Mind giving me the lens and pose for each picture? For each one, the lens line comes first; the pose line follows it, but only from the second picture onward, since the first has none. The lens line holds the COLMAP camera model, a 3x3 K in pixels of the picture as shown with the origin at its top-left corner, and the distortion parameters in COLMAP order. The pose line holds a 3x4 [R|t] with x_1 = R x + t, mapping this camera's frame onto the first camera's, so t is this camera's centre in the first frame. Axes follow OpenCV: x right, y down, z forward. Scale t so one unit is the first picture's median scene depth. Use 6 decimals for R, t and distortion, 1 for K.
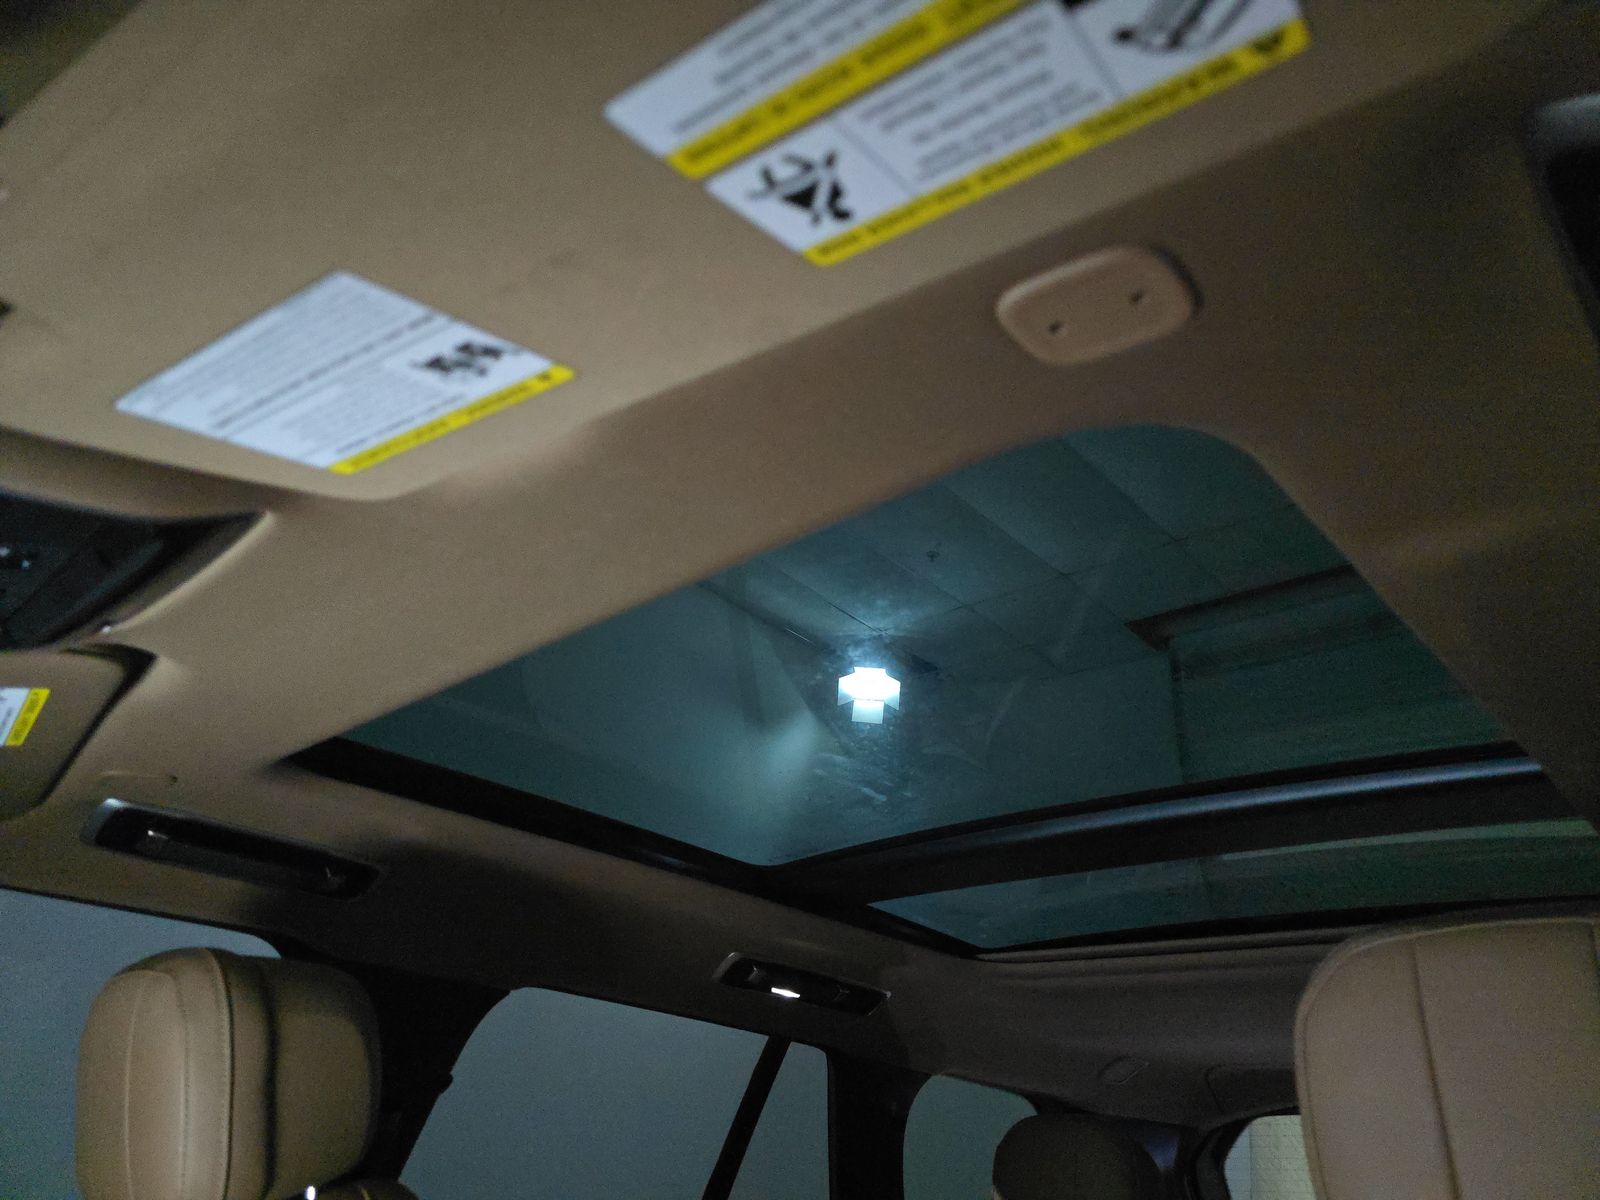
lens RADIAL K [[1080.9, 0, 805.7], [0, 1080.9, 604.8], [0, 0, 1]] dist [0.056596, -0.055186]
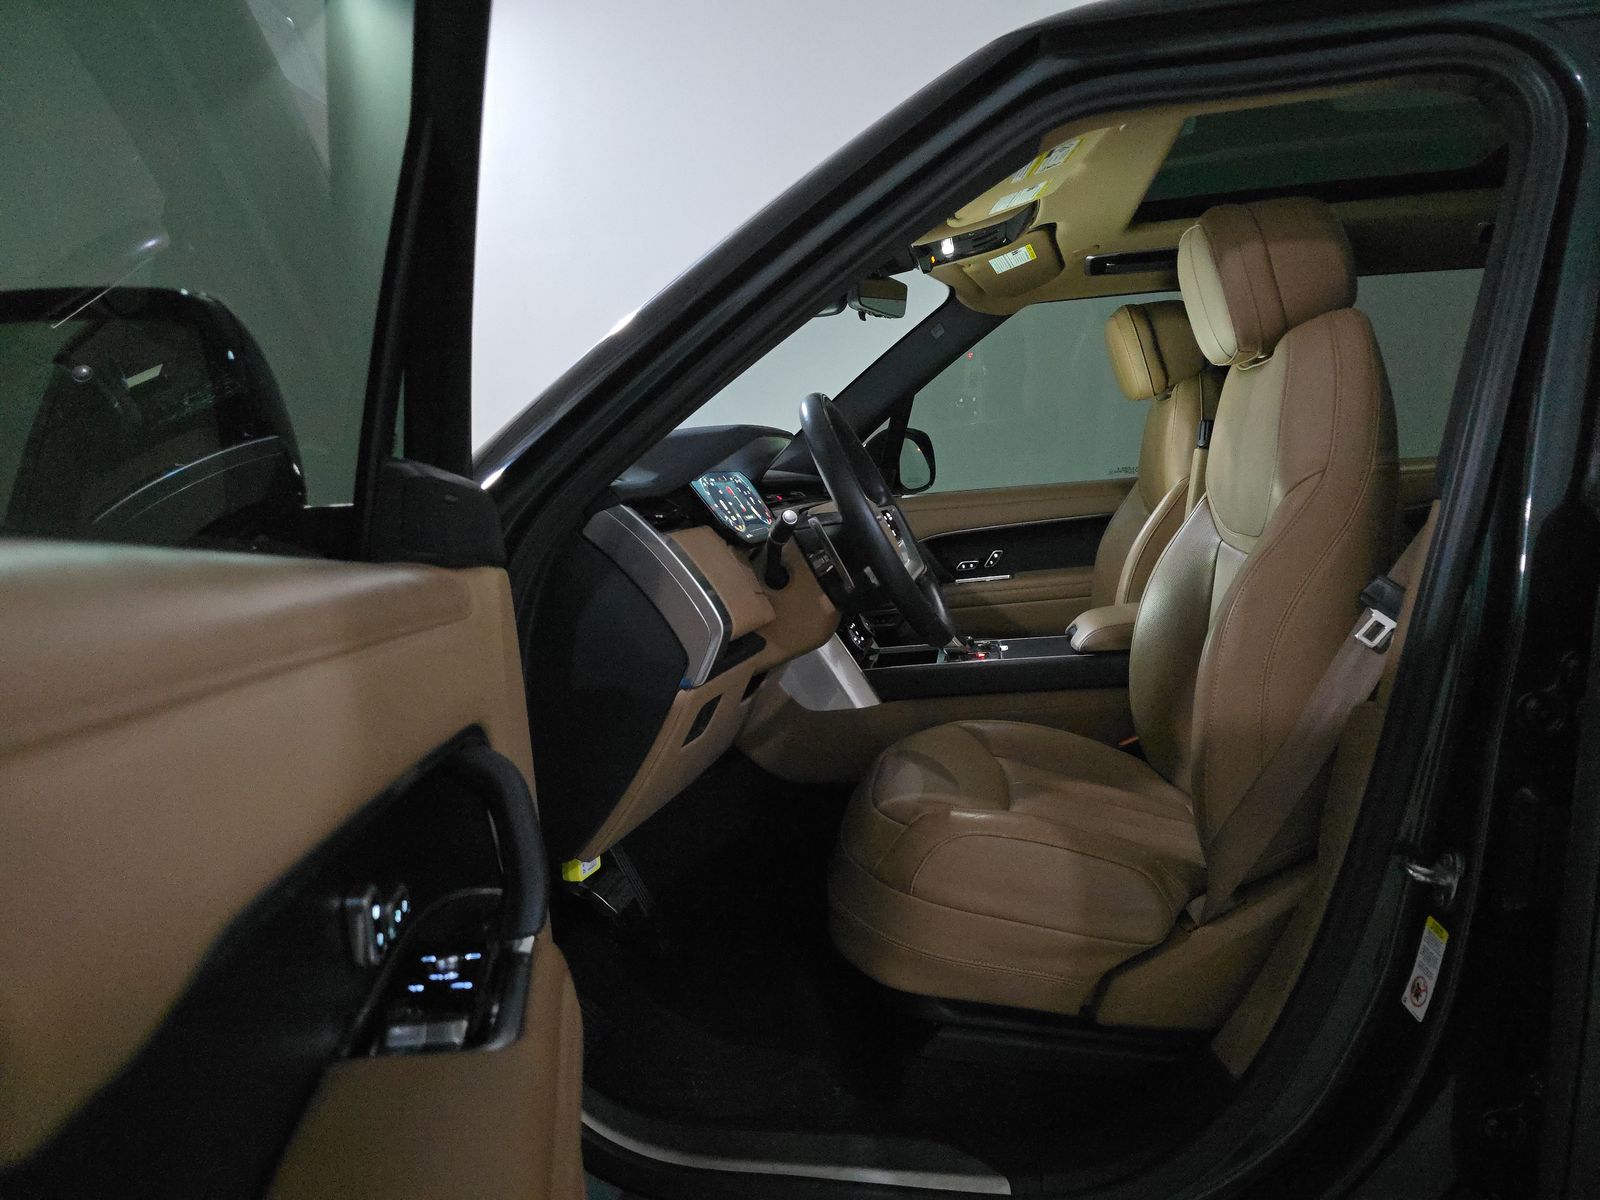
lens RADIAL K [[1080.9, 0, 805.7], [0, 1080.9, 604.8], [0, 0, 1]] dist [0.056596, -0.055186]
pose [[0.522707, 0.071151, -0.849538, 1.348462], [0.419448, 0.846086, 0.328941, -0.271942], [0.742187, -0.528277, 0.412410, -1.070749]]
